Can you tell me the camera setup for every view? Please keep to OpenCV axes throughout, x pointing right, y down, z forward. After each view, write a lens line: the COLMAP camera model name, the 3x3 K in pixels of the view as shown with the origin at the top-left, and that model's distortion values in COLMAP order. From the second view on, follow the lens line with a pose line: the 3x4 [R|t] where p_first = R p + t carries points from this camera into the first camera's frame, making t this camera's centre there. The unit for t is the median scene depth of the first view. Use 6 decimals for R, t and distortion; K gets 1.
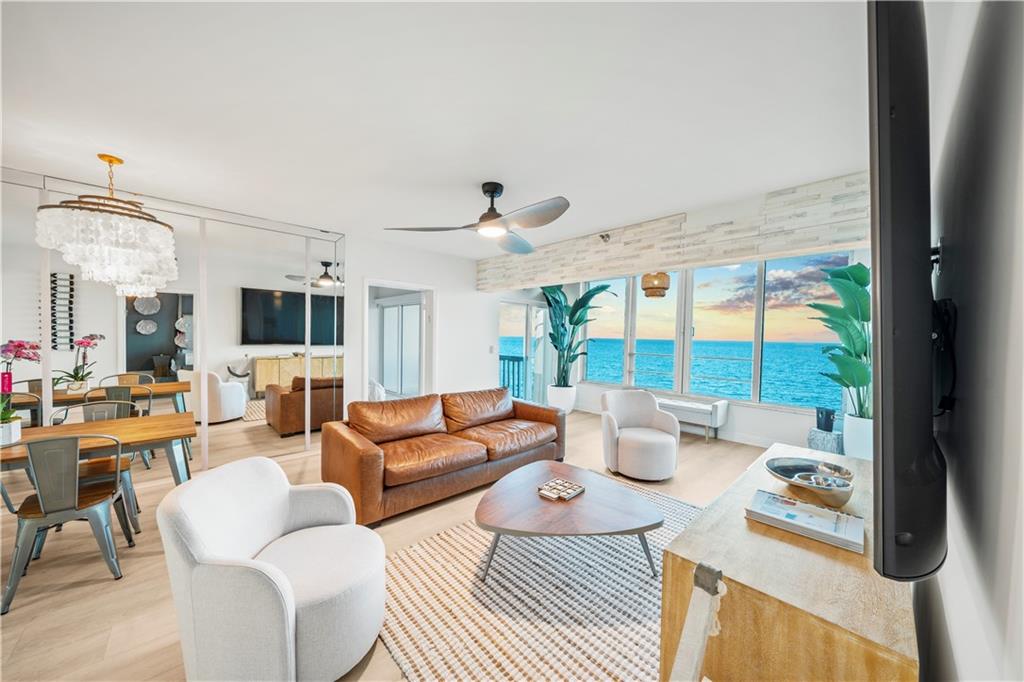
lens RADIAL K [[352.2, 0, 513.7], [0, 352.2, 347.2], [0, 0, 1]] dist [-0.000553, -0.000079]
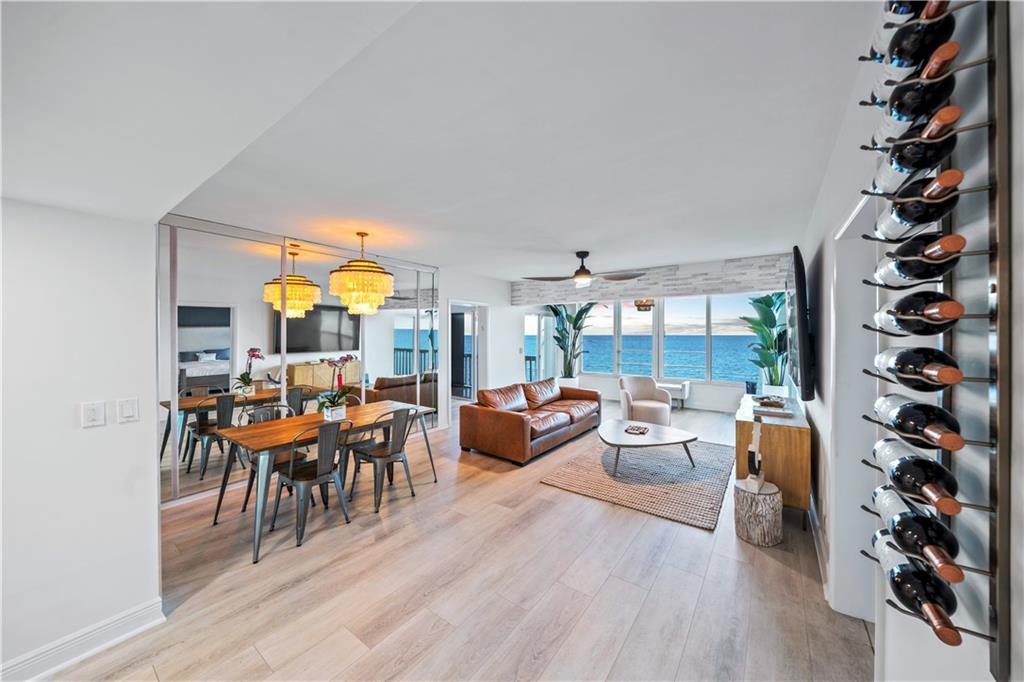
lens RADIAL K [[355.1, 0, 516.4], [0, 355.1, 337.0], [0, 0, 1]] dist [0.000309, 0.000014]
pose [[0.980459, -0.020878, 0.195612, -0.467524], [0.025562, 0.999443, -0.021447, -0.022770], [-0.195056, 0.026028, 0.980447, -0.376841]]
